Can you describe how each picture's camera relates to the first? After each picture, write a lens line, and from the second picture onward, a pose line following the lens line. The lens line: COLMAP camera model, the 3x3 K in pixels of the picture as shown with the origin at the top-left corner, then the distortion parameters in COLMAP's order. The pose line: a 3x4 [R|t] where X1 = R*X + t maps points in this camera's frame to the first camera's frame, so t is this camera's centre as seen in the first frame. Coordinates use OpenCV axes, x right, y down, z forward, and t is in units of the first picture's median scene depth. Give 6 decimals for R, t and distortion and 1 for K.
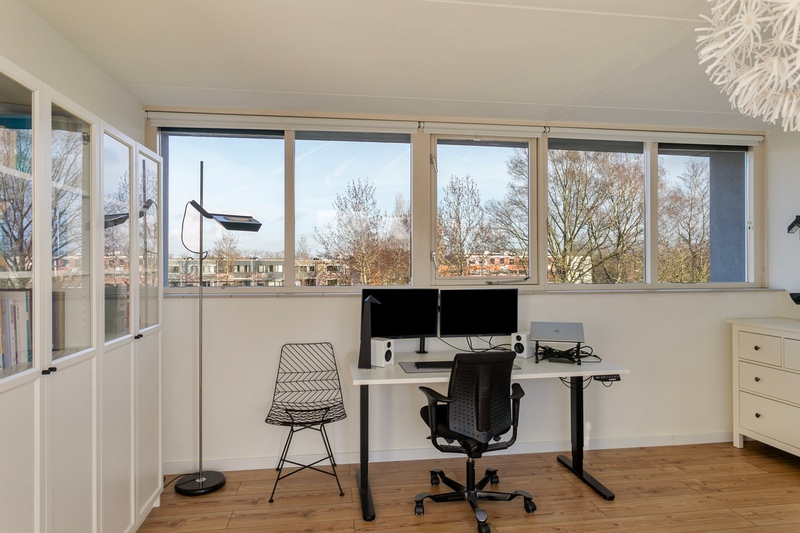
lens RADIAL K [[501.1, 0, 395.2], [0, 501.1, 268.5], [0, 0, 1]] dist [-0.005123, 0.011111]
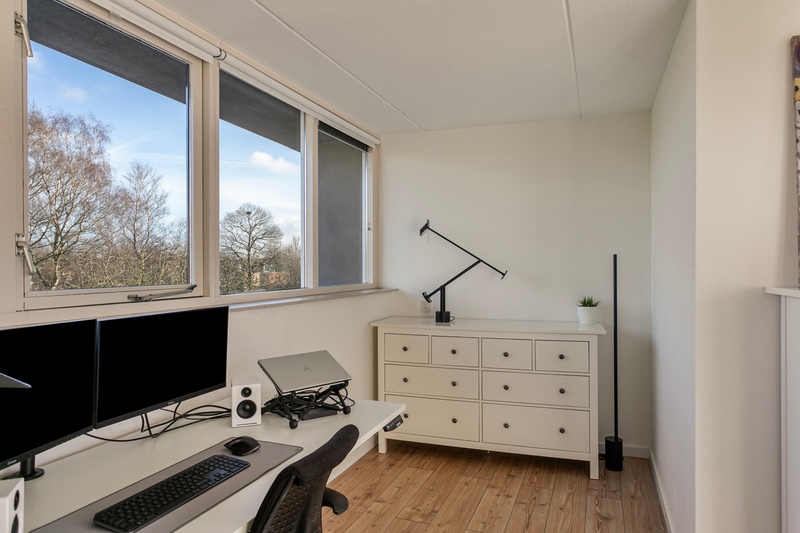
lens RADIAL K [[501.1, 0, 398.2], [0, 501.1, 271.1], [0, 0, 1]] dist [-0.005123, 0.011111]
pose [[0.493531, -0.007570, 0.869695, -0.143333], [0.006749, 0.999965, 0.004874, -0.001902], [-0.869702, 0.003464, 0.493565, 0.478521]]
